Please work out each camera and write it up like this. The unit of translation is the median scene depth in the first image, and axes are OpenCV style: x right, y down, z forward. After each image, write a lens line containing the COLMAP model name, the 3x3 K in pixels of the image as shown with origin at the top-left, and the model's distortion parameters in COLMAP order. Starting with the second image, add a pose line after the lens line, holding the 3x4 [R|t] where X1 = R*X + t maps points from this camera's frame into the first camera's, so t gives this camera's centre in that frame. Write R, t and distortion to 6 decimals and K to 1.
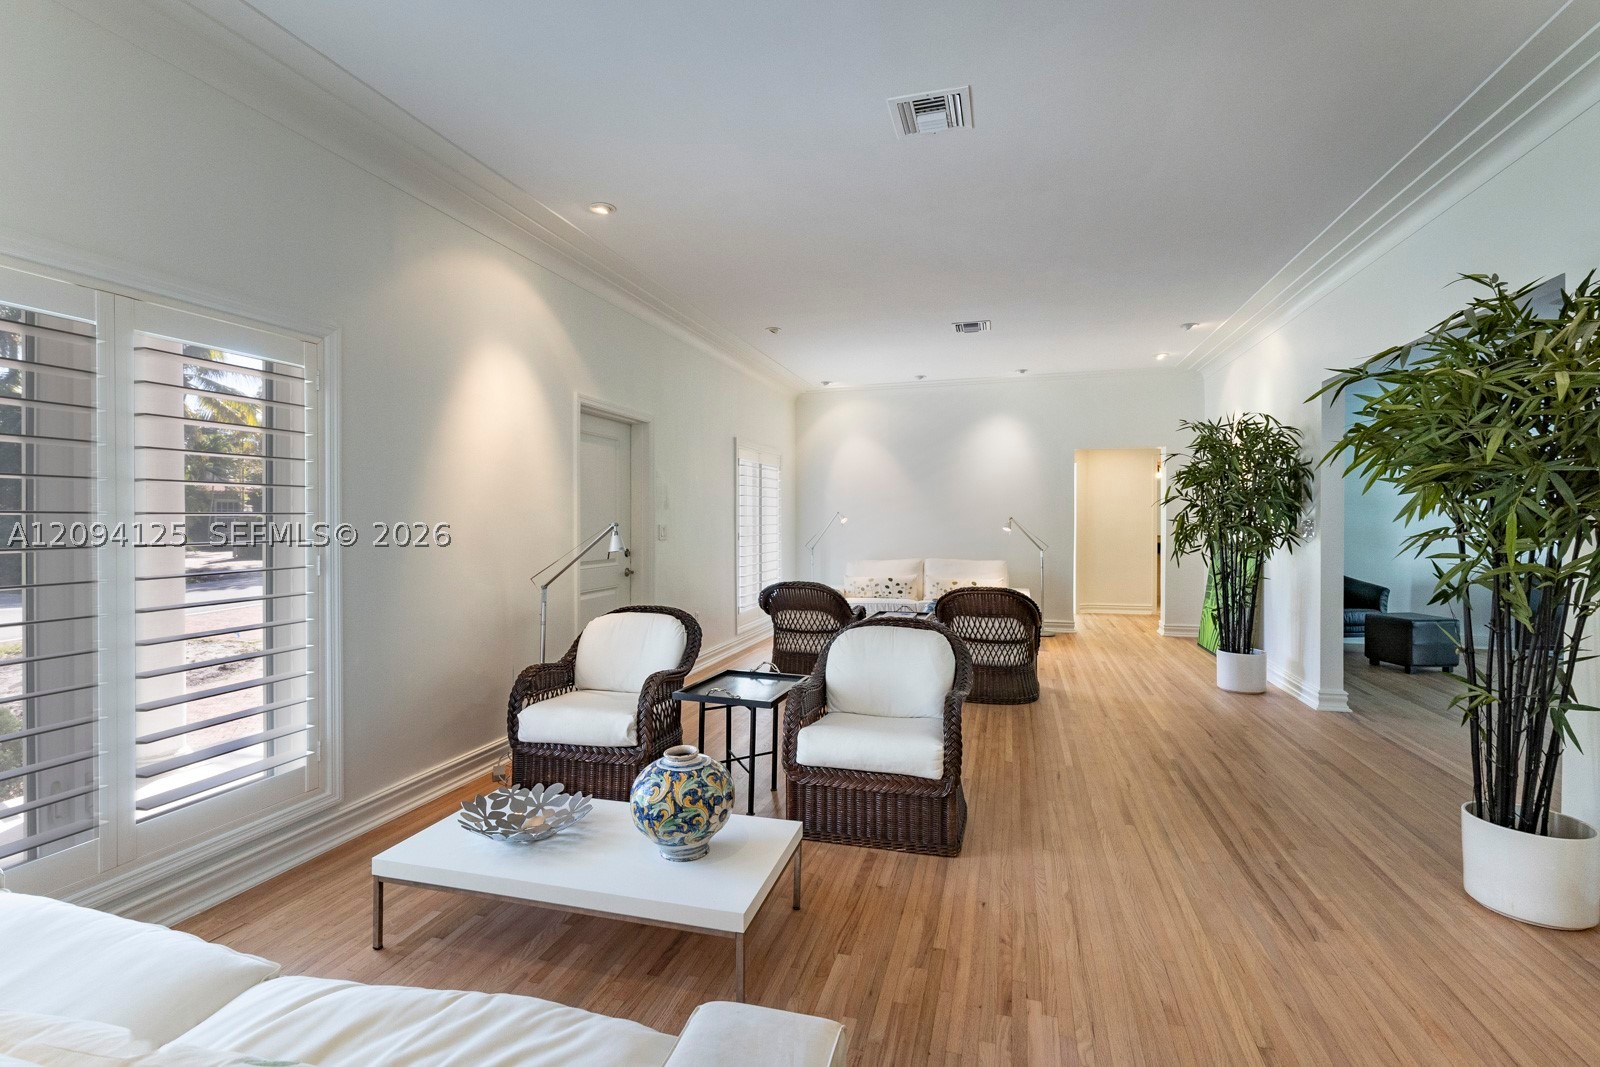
lens RADIAL K [[767.1, 0, 801.2], [0, 767.1, 525.3], [0, 0, 1]] dist [0.001413, 0.002723]
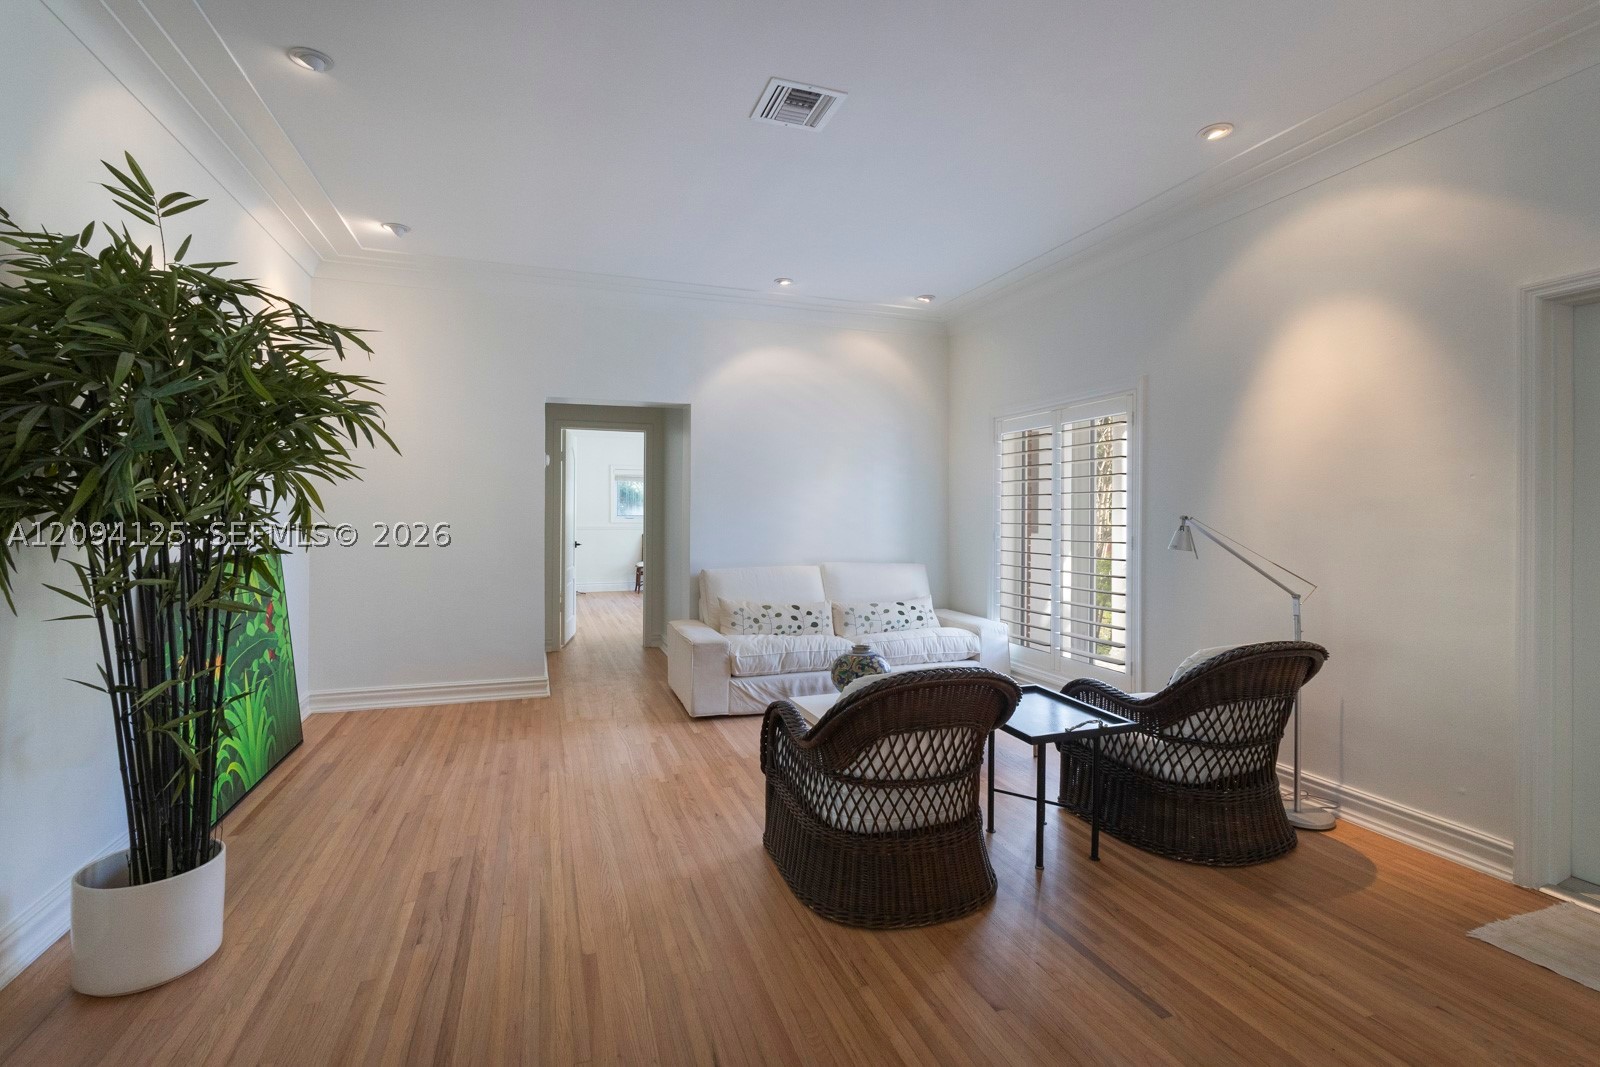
lens RADIAL K [[767.1, 0, 800.8], [0, 767.1, 528.5], [0, 0, 1]] dist [0.001413, 0.002723]
pose [[-0.827204, 0.009490, -0.561821, 0.834036], [-0.006960, 0.999608, 0.027133, -0.015140], [0.561858, 0.026355, -0.826814, 2.122383]]
